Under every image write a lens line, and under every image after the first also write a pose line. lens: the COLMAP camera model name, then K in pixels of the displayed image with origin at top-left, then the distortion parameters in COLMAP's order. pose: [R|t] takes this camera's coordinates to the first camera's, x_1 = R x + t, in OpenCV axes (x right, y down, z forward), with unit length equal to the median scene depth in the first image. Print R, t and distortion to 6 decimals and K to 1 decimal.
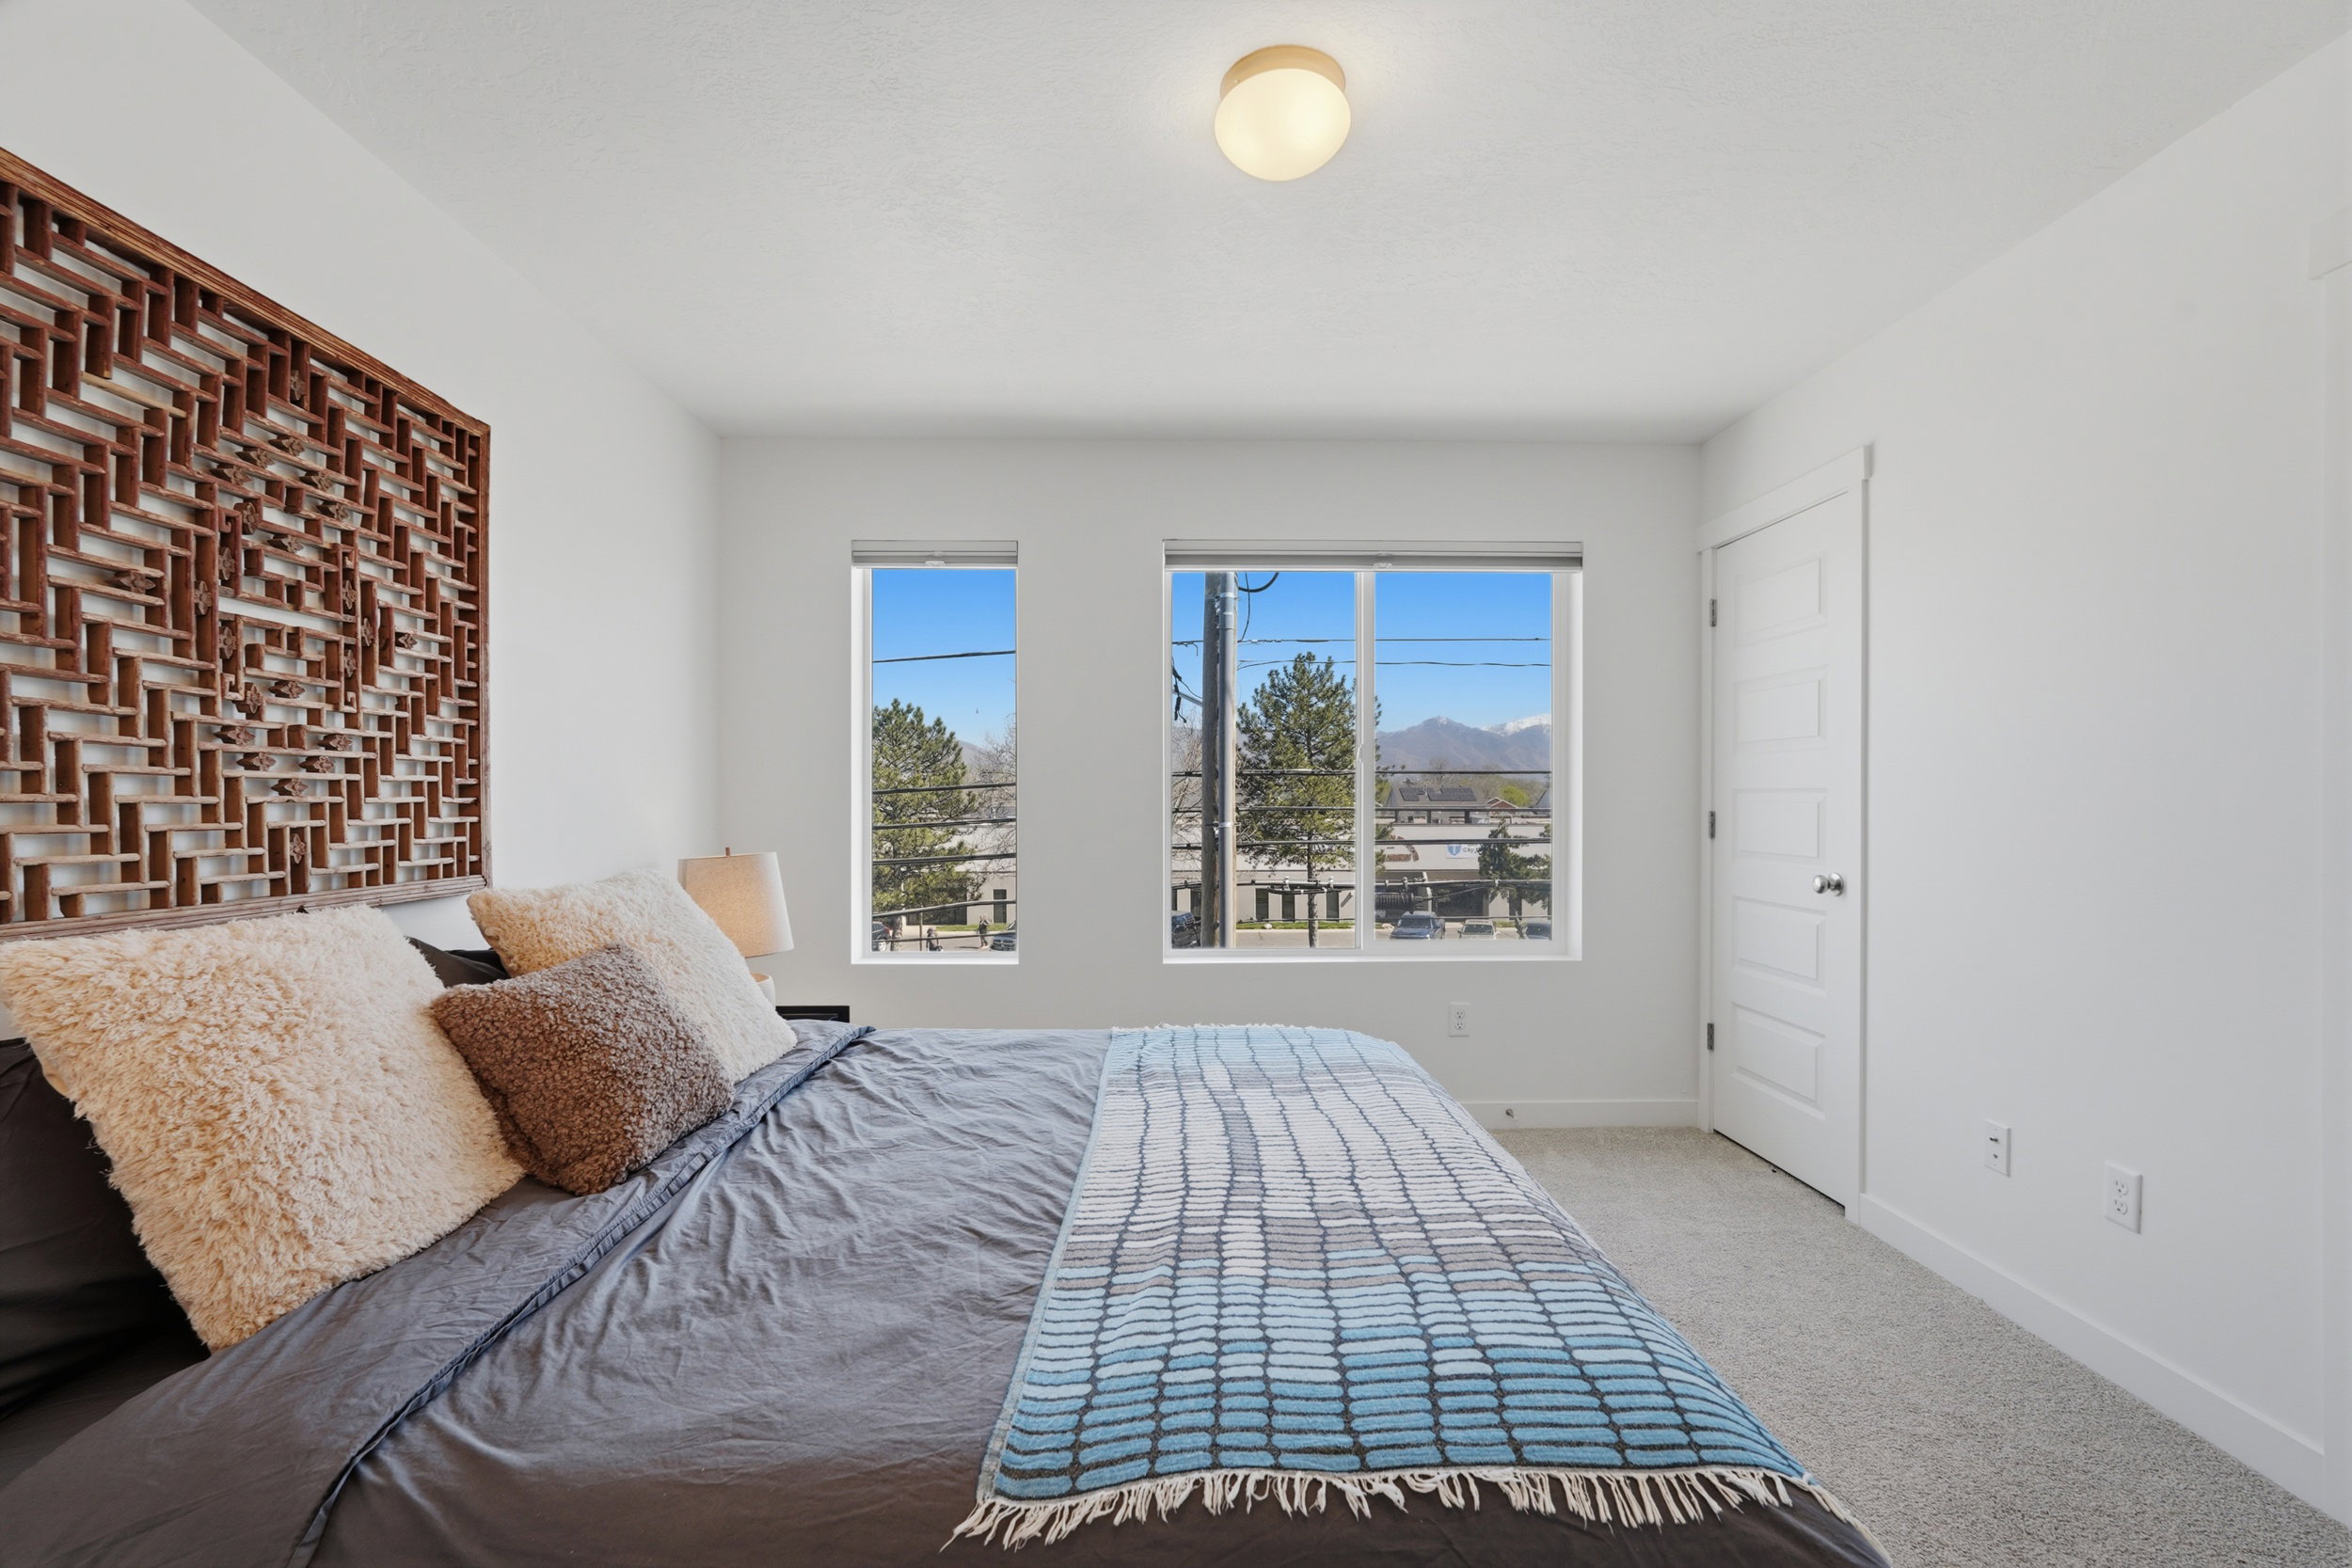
lens RADIAL K [[1049.7, 0, 1184.9], [0, 1049.7, 793.8], [0, 0, 1]] dist [-0.007876, 0.008713]
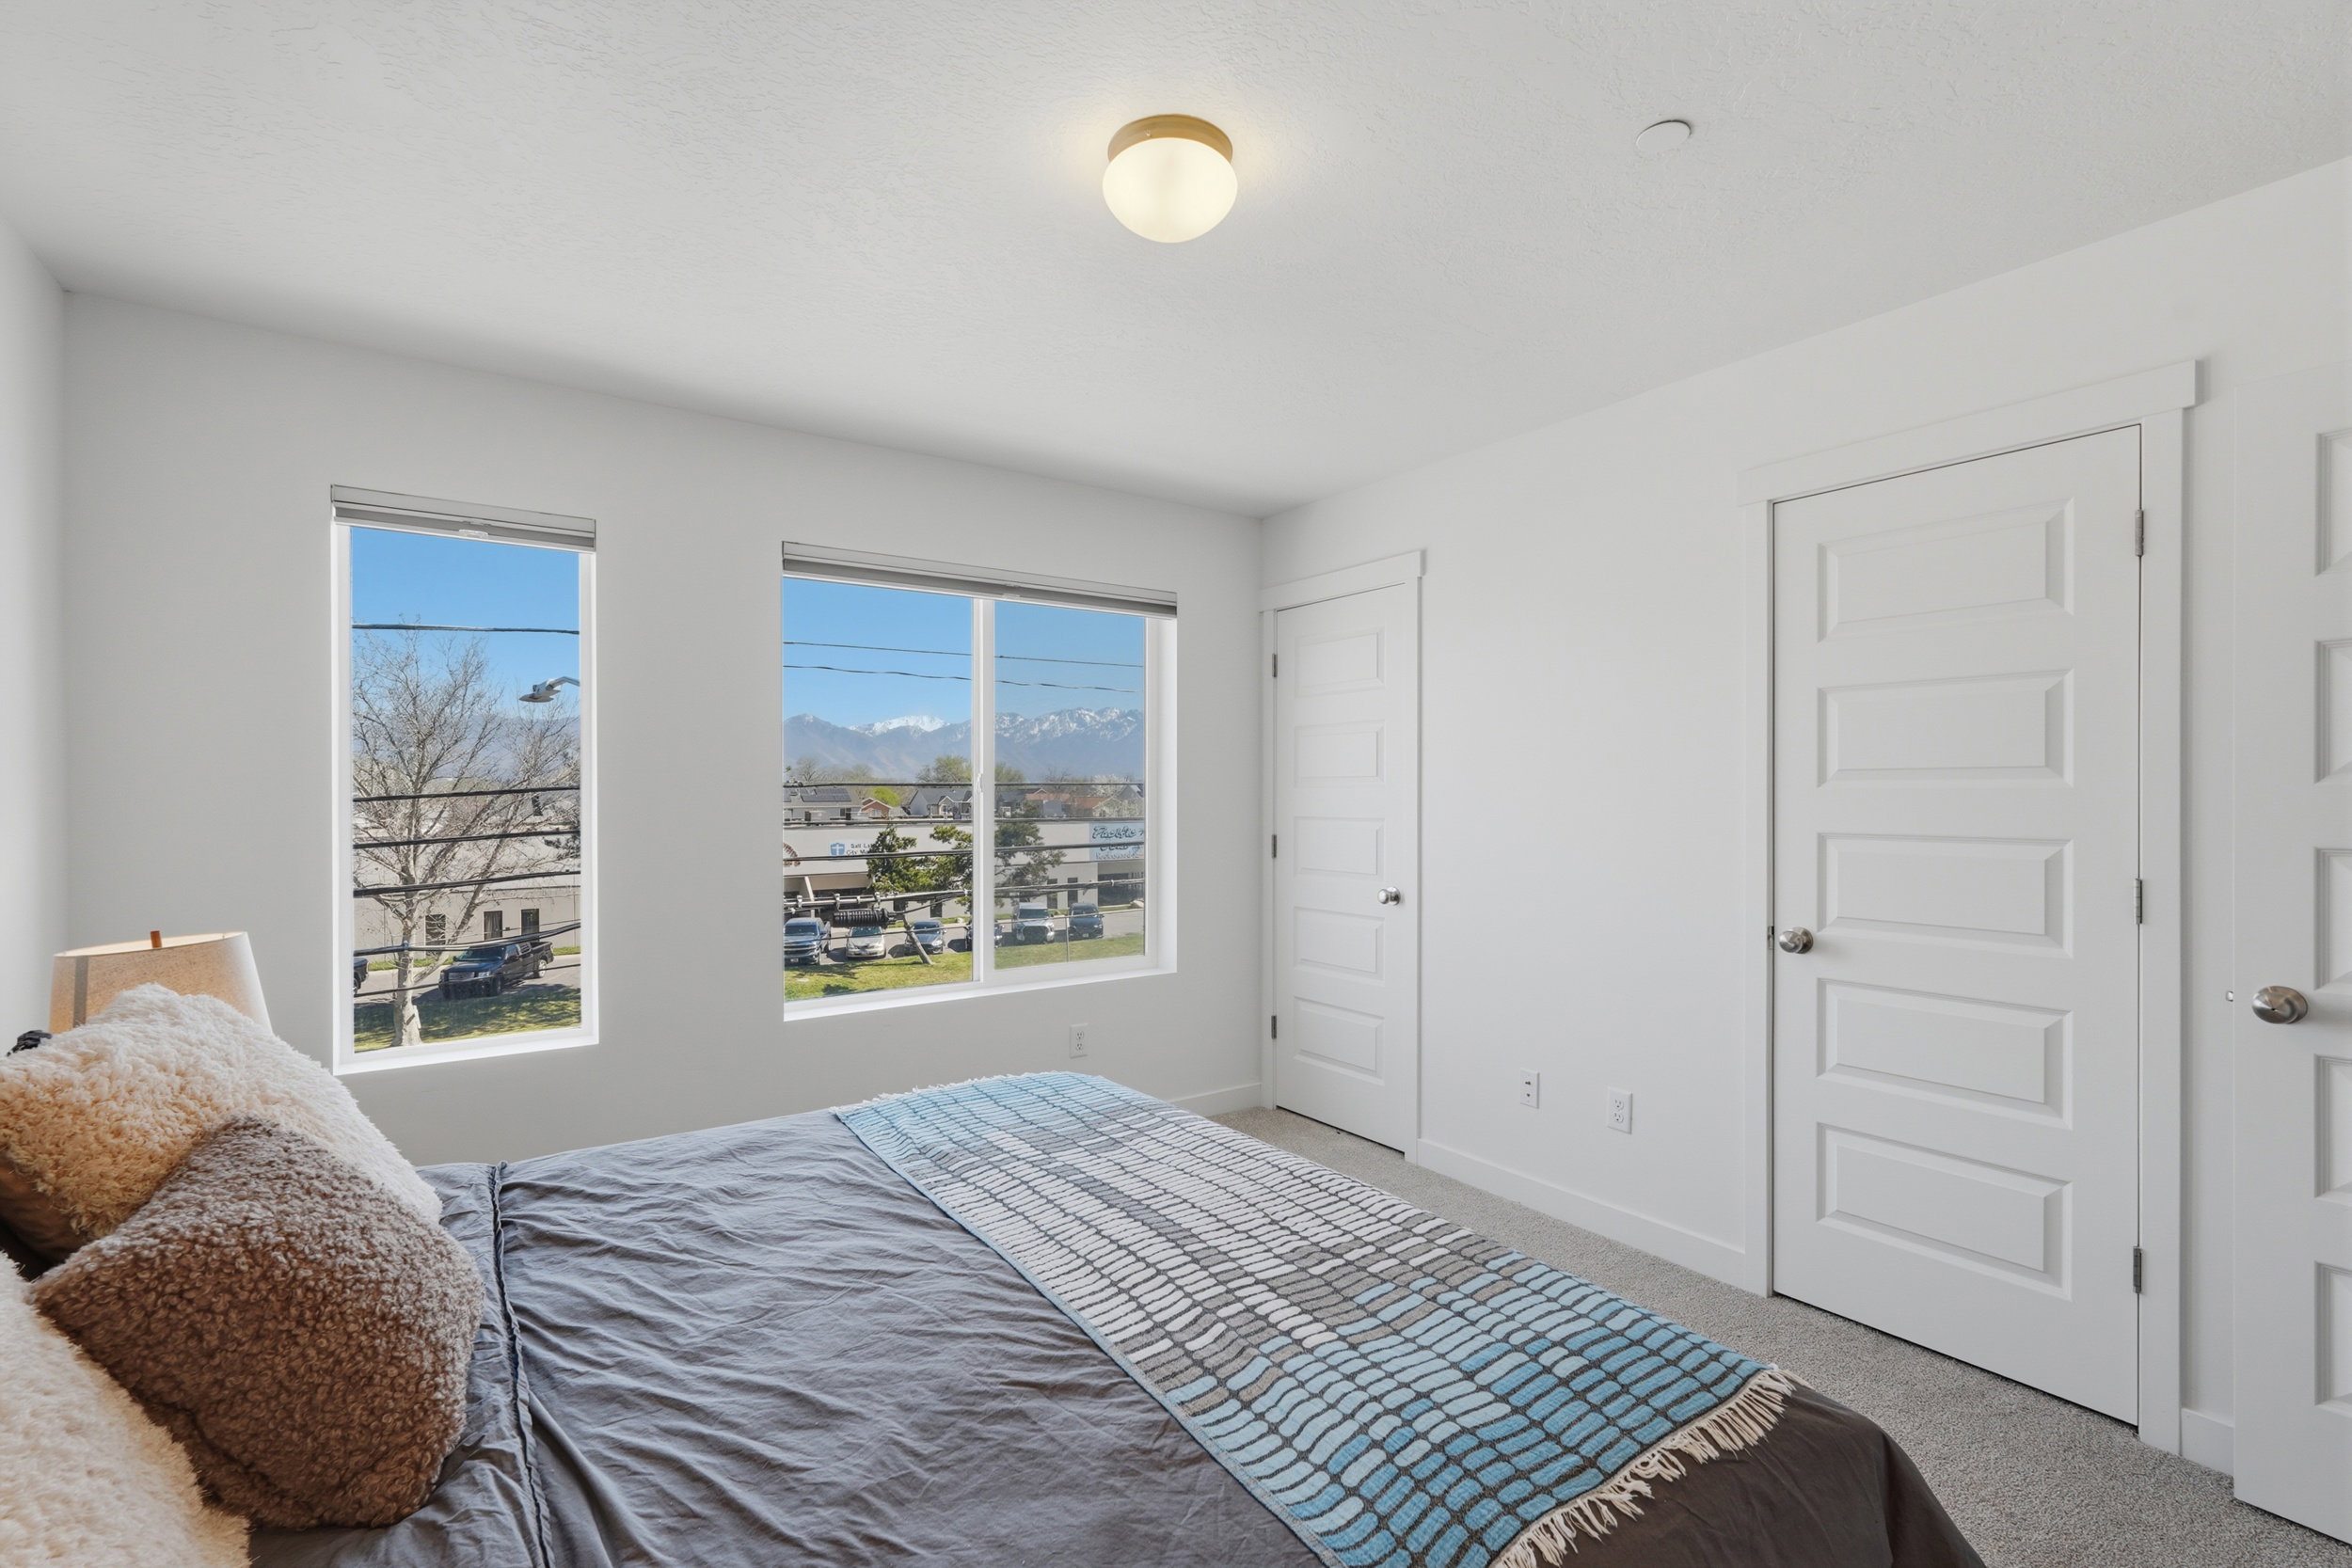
lens RADIAL K [[1049.7, 0, 1184.9], [0, 1049.7, 793.8], [0, 0, 1]] dist [-0.007876, 0.008713]
pose [[0.830037, -0.001743, 0.557705, -0.513758], [0.001311, 0.999998, 0.001174, -0.067808], [-0.557707, -0.000243, 0.830038, 0.176953]]
